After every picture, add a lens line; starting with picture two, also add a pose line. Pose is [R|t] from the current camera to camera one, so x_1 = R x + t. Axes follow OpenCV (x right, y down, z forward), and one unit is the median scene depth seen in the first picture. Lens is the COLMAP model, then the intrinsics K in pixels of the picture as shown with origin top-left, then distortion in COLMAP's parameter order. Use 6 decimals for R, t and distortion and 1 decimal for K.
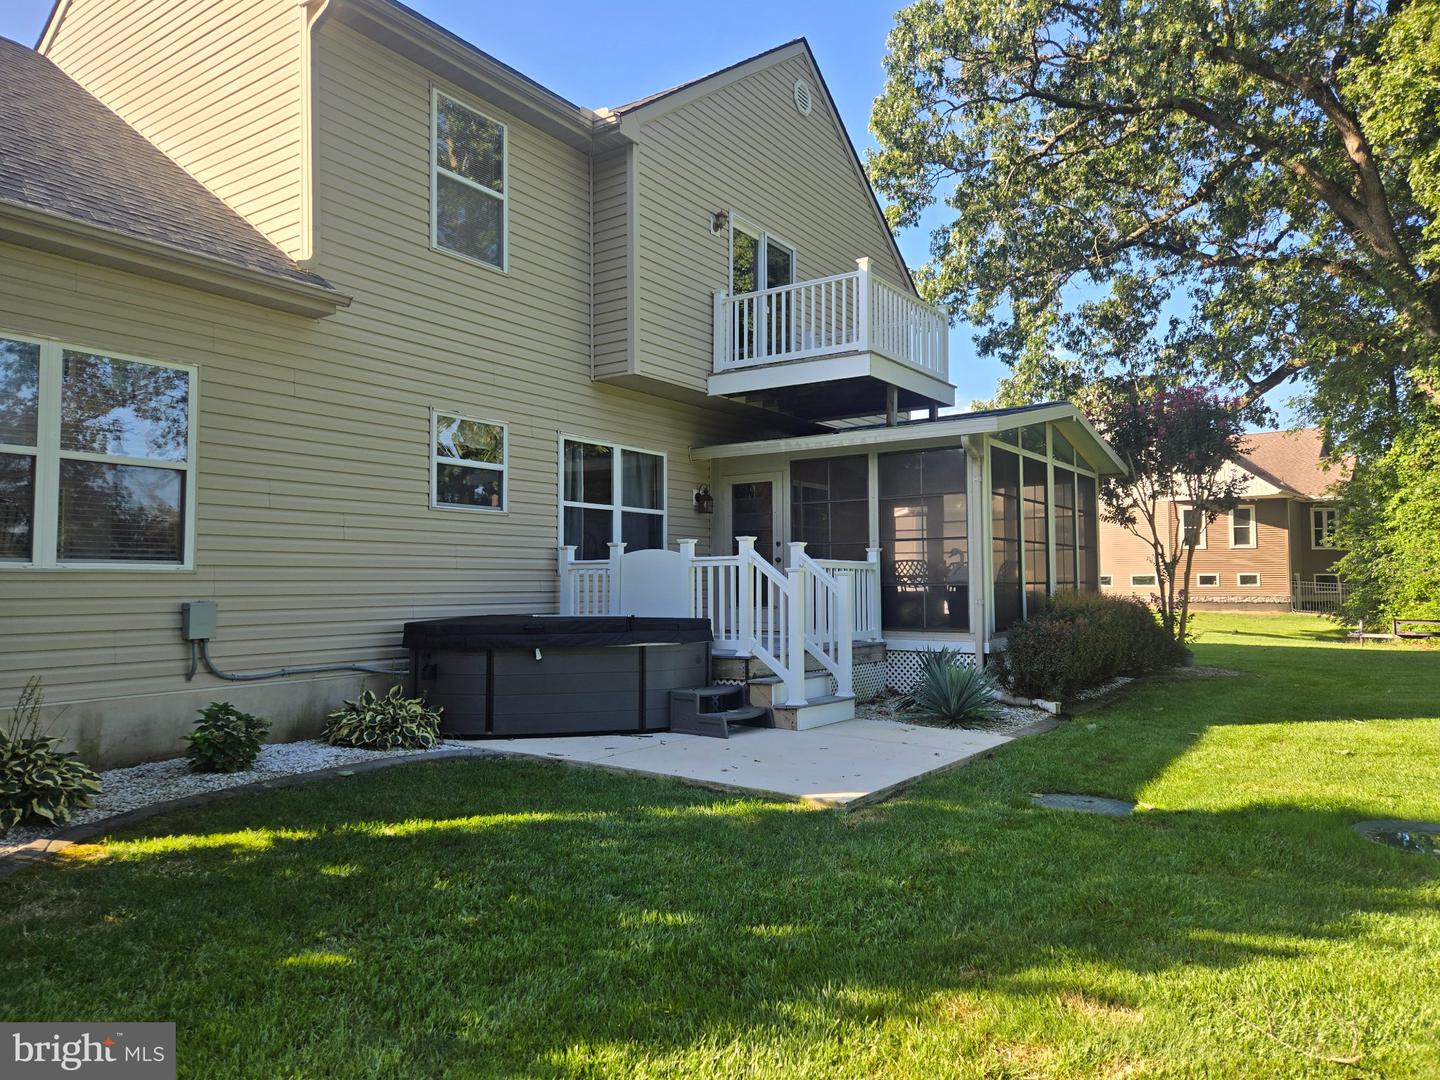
lens RADIAL K [[957.7, 0, 721.9], [0, 957.7, 531.8], [0, 0, 1]] dist [0.077609, -0.062044]
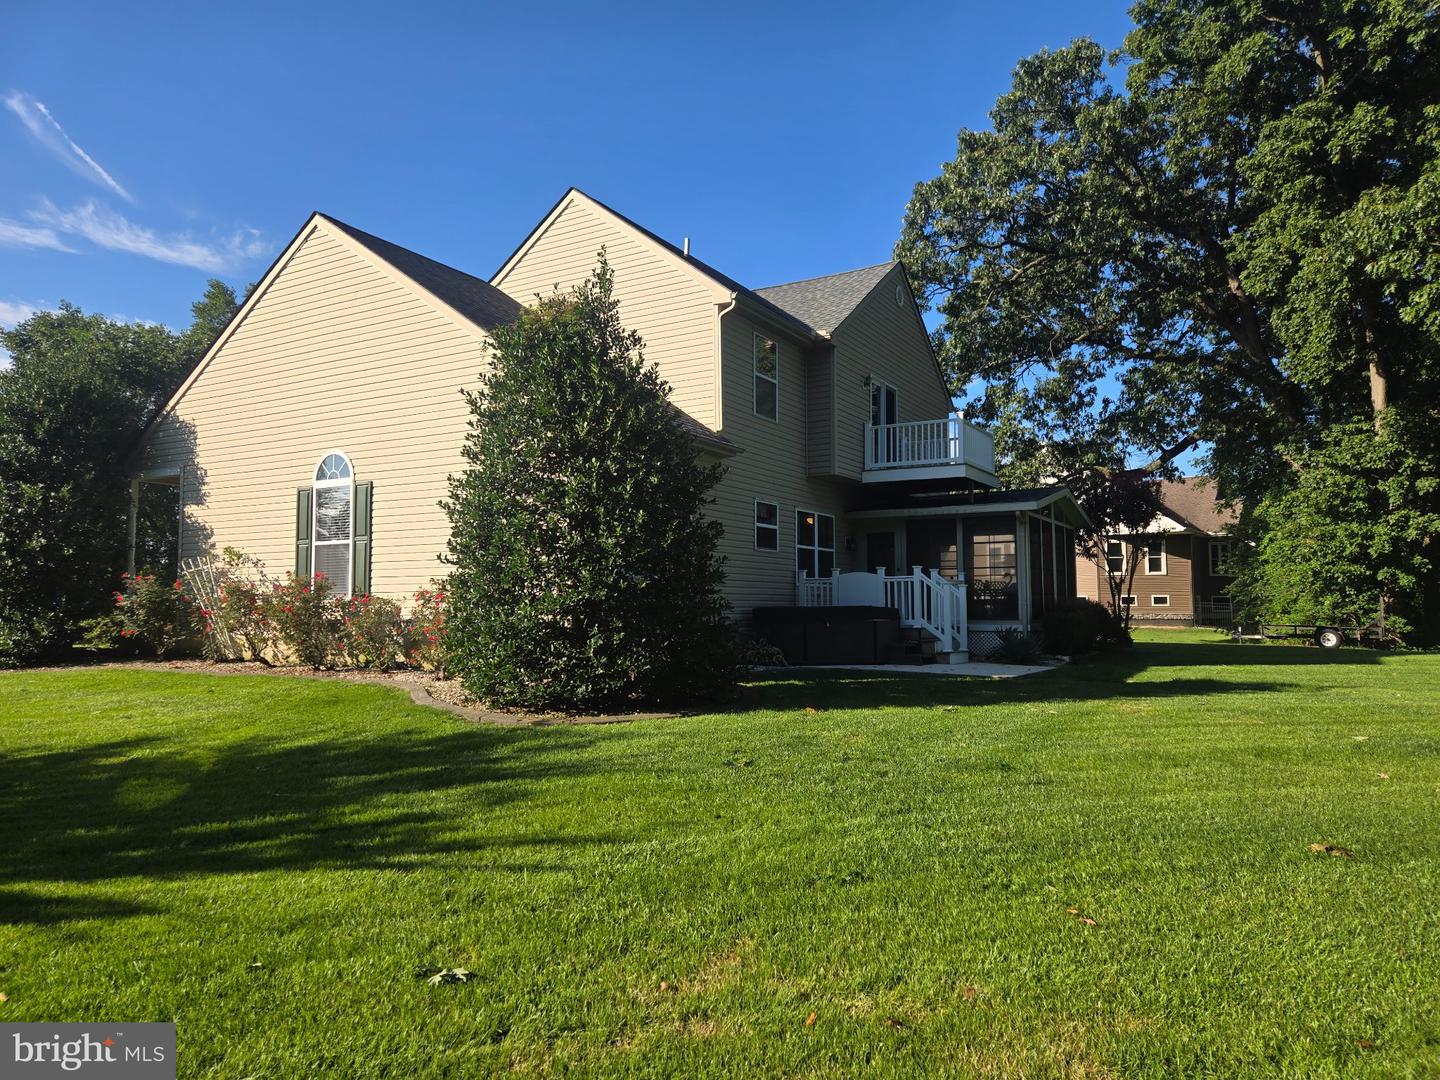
lens RADIAL K [[953.4, 0, 706.2], [0, 953.4, 541.2], [0, 0, 1]] dist [0.071859, -0.058933]
pose [[0.998154, 0.007602, 0.060249, -0.164939], [-0.006659, 0.999852, -0.015846, -0.003714], [-0.060360, 0.015416, 0.998058, -0.287013]]
